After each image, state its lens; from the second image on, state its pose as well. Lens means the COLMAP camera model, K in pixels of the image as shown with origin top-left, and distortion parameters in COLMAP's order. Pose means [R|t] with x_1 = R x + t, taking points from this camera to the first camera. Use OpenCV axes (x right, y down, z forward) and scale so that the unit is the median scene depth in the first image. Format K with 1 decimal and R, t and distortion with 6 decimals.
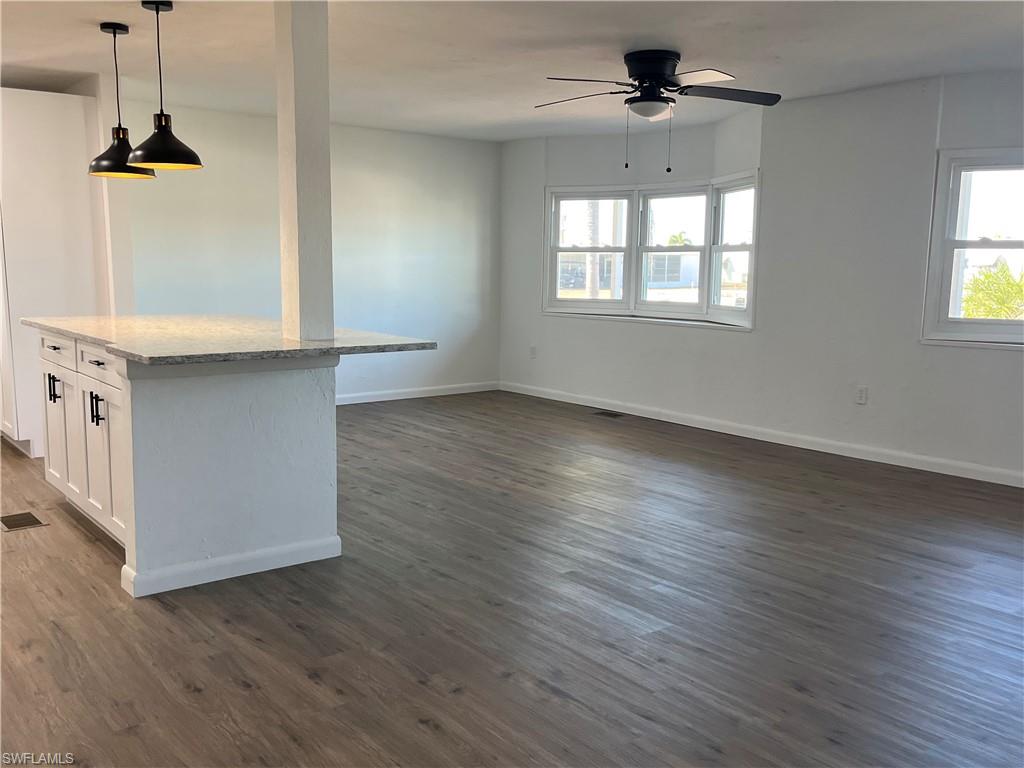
lens RADIAL K [[919.8, 0, 512.0], [0, 919.8, 384.0], [0, 0, 1]] dist [0.060443, -0.077591]
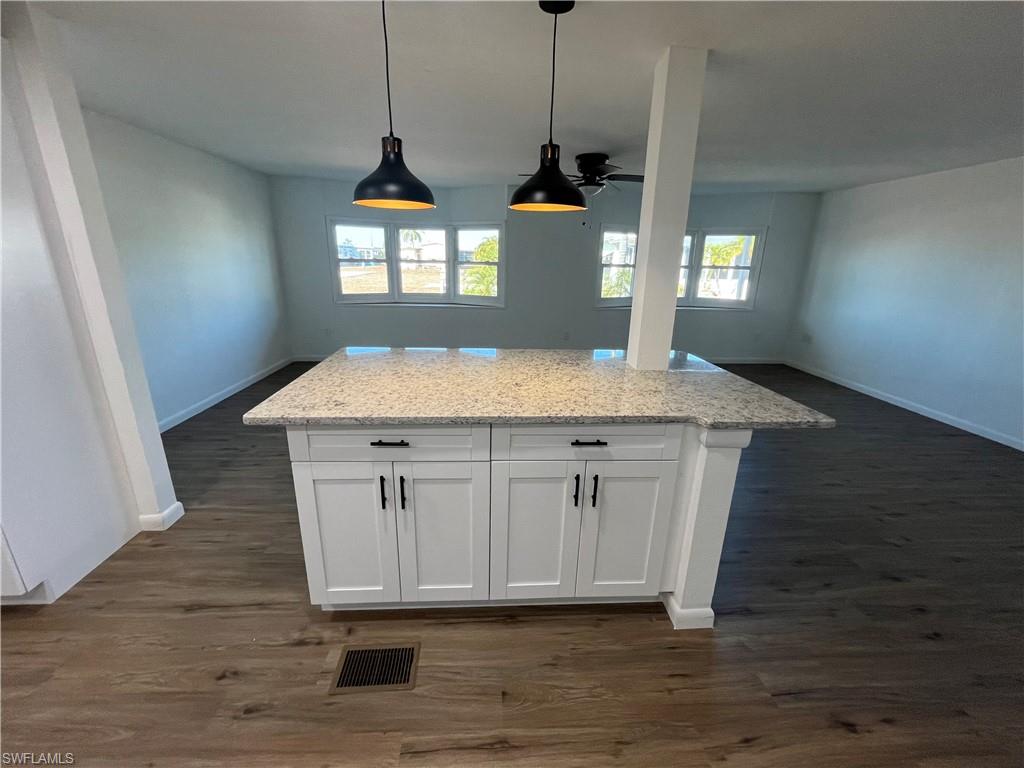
lens RADIAL K [[422.2, 0, 512.0], [0, 422.2, 384.0], [0, 0, 1]] dist [-0.008441, -0.000006]
pose [[0.582462, -0.238952, 0.776943, -0.627467], [0.099569, 0.969592, 0.223556, -0.137604], [-0.806737, -0.052853, 0.588542, 0.658056]]
